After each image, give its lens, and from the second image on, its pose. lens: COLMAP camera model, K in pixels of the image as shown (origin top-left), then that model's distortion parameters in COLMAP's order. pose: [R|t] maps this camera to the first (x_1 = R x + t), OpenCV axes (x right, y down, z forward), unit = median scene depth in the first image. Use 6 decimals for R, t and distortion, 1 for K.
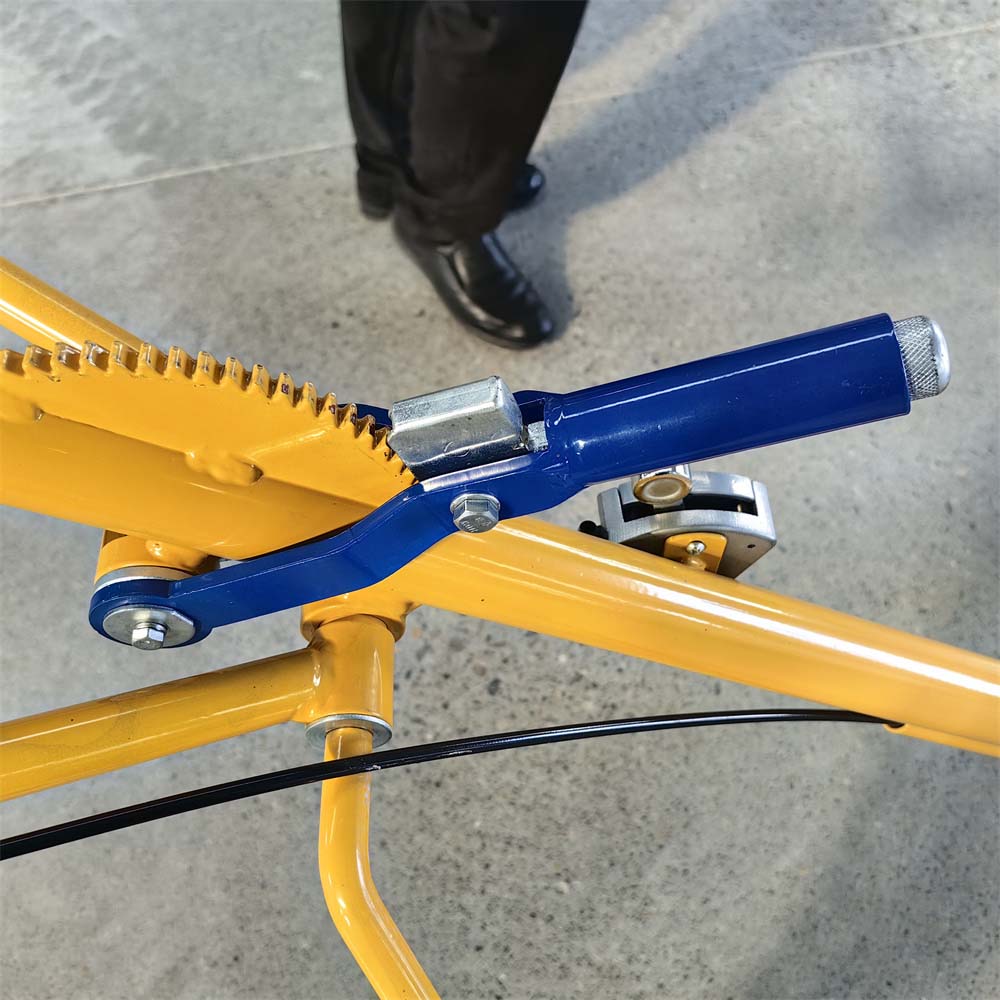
lens RADIAL K [[1044.4, 0, 506.7], [0, 1044.4, 494.1], [0, 0, 1]] dist [-0.020709, 0.000000]
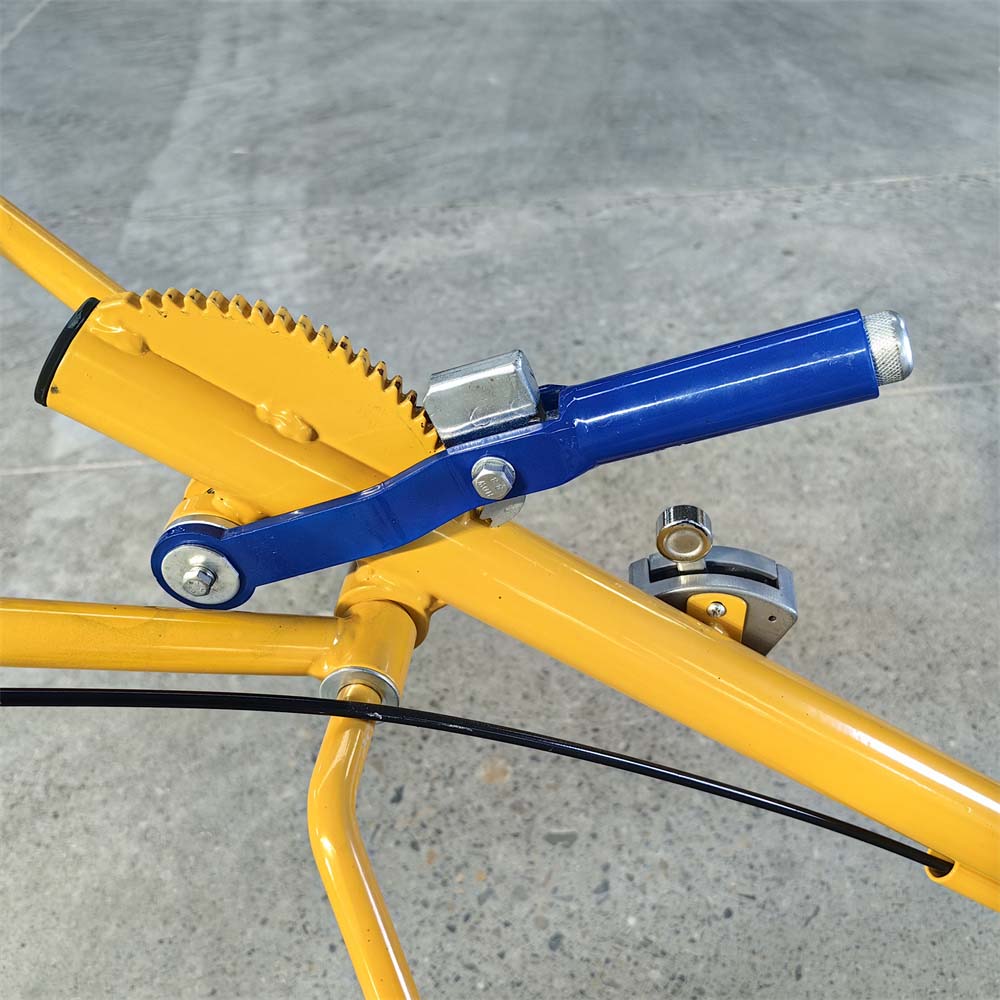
lens RADIAL K [[1044.4, 0, 500.5], [0, 1044.4, 507.6], [0, 0, 1]] dist [-0.020709, 0.000000]
pose [[0.988035, 0.070721, -0.137057, 0.039433], [-0.111528, 0.941435, -0.318218, 0.118823], [0.106525, 0.329696, 0.938058, -0.014487]]
